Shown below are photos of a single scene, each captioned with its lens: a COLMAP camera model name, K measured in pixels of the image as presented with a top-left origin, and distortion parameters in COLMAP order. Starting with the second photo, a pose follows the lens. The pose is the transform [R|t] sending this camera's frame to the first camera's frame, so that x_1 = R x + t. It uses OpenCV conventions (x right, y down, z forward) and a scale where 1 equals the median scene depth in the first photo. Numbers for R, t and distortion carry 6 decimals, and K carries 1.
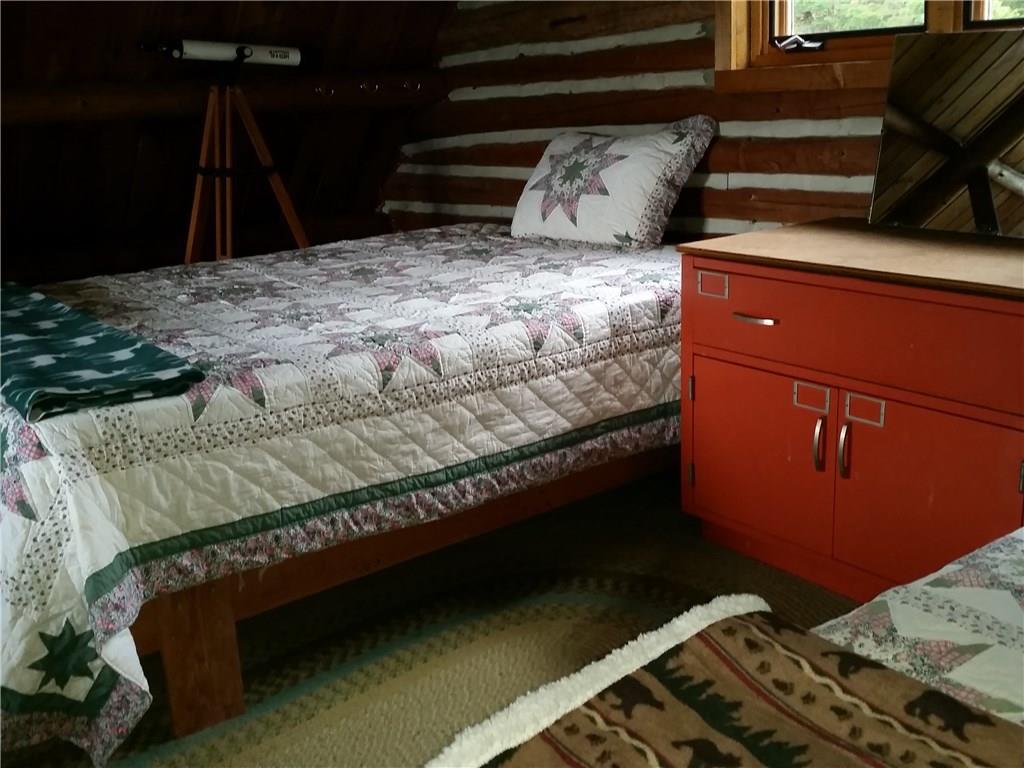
lens RADIAL K [[1033.7, 0, 512.0], [0, 1033.7, 384.0], [0, 0, 1]] dist [0.011211, -0.003217]
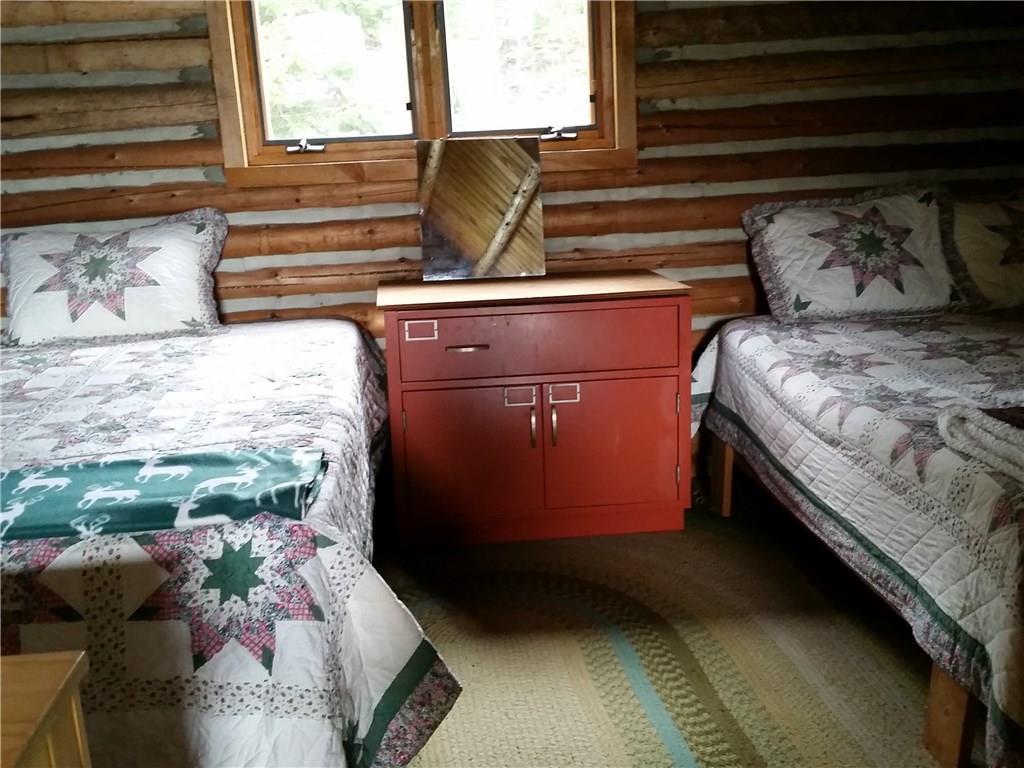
lens RADIAL K [[1033.7, 0, 512.0], [0, 1033.7, 384.0], [0, 0, 1]] dist [0.011211, -0.003217]
pose [[0.541561, -0.163375, 0.824633, -0.581897], [0.247113, 0.968535, 0.029598, -0.032018], [-0.803521, 0.187748, 0.564893, 0.158000]]
